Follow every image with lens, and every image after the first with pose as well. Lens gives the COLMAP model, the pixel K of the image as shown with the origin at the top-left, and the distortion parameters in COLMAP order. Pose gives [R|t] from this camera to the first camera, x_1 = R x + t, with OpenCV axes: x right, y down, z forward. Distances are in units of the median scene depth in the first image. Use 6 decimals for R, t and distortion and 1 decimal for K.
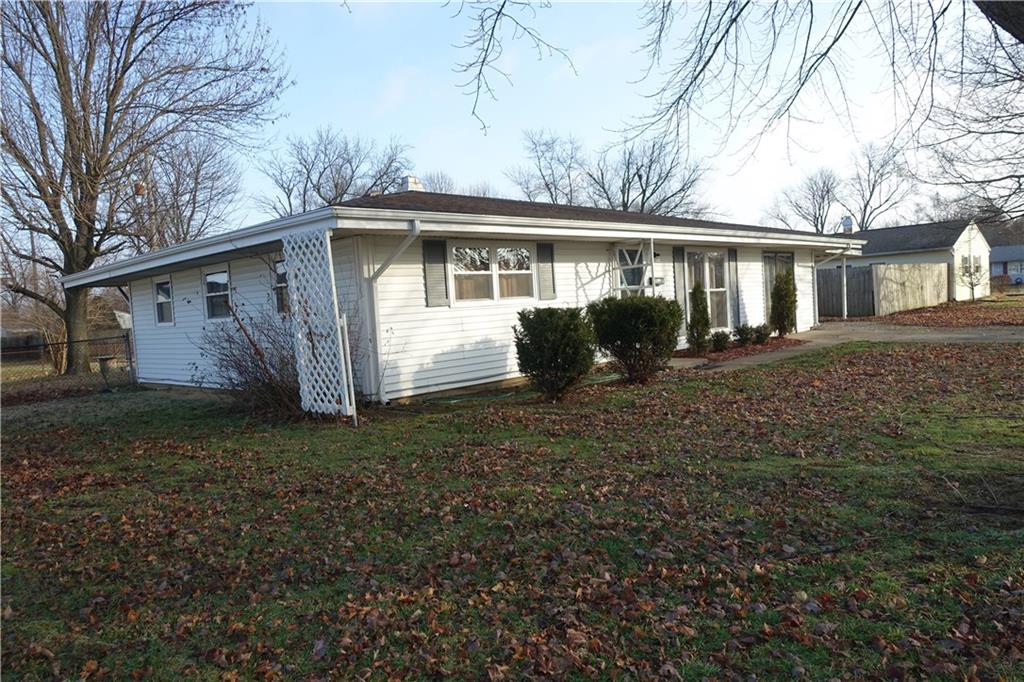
lens RADIAL K [[708.3, 0, 514.0], [0, 708.3, 345.5], [0, 0, 1]] dist [0.002138, 0.003158]
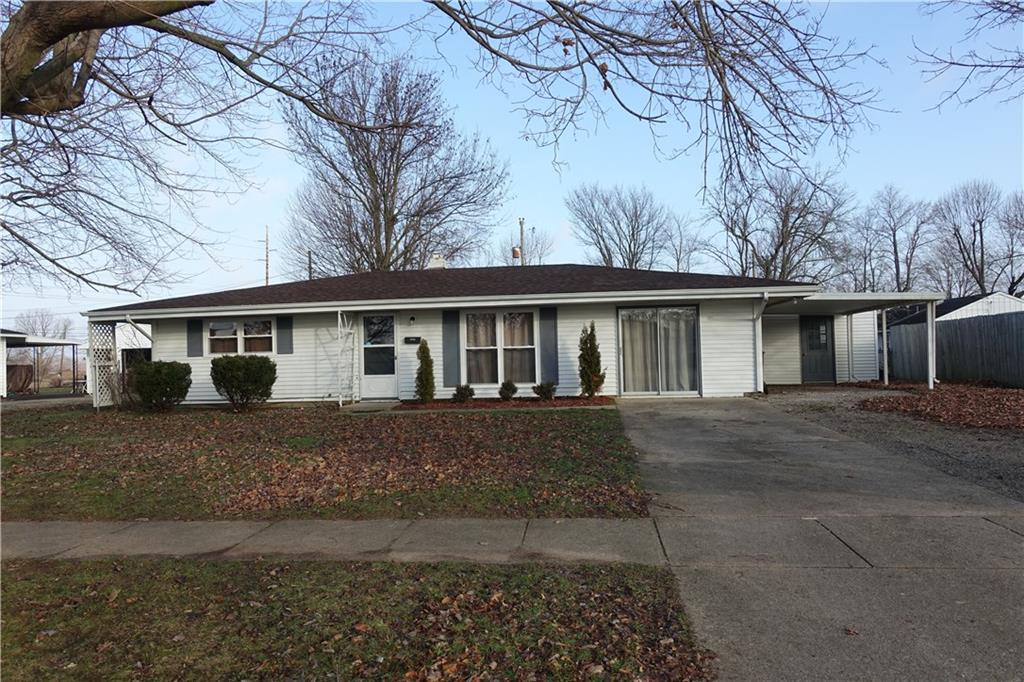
lens RADIAL K [[708.3, 0, 513.3], [0, 708.3, 338.4], [0, 0, 1]] dist [0.002138, 0.003158]
pose [[0.605704, 0.023050, -0.795356, 1.383744], [-0.057986, 0.998201, -0.015231, -0.093346], [0.793574, 0.055345, 0.605951, 0.435248]]
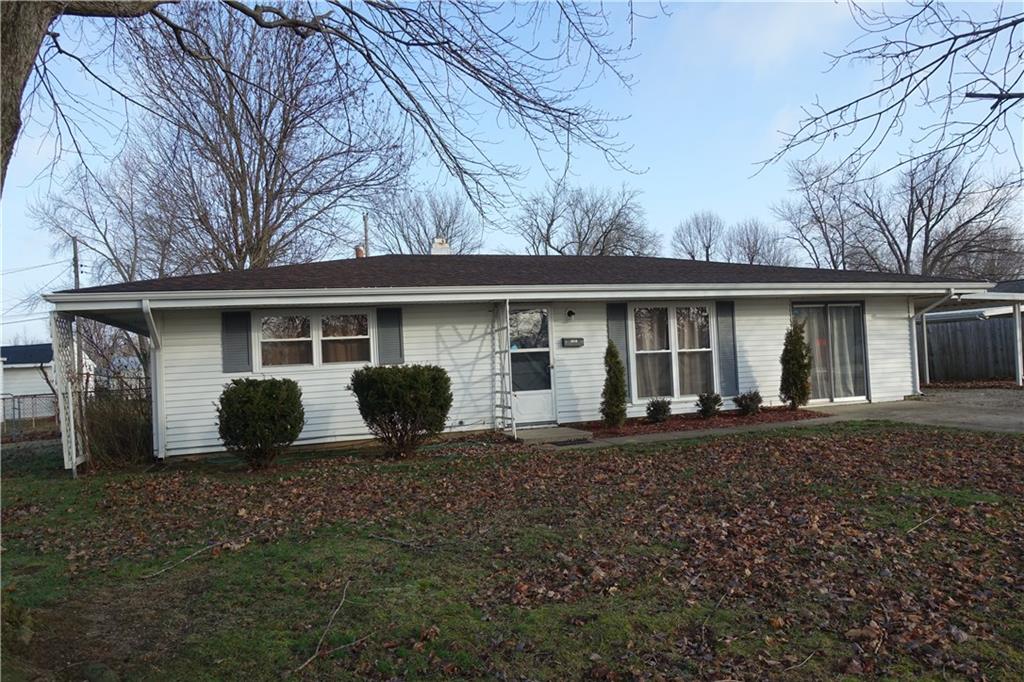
lens RADIAL K [[708.3, 0, 511.2], [0, 708.3, 340.4], [0, 0, 1]] dist [0.002138, 0.003158]
pose [[0.890394, 0.004850, -0.455165, 0.590443], [-0.033806, 0.997886, -0.055499, -0.044462], [0.453934, 0.064803, 0.888676, 0.176237]]
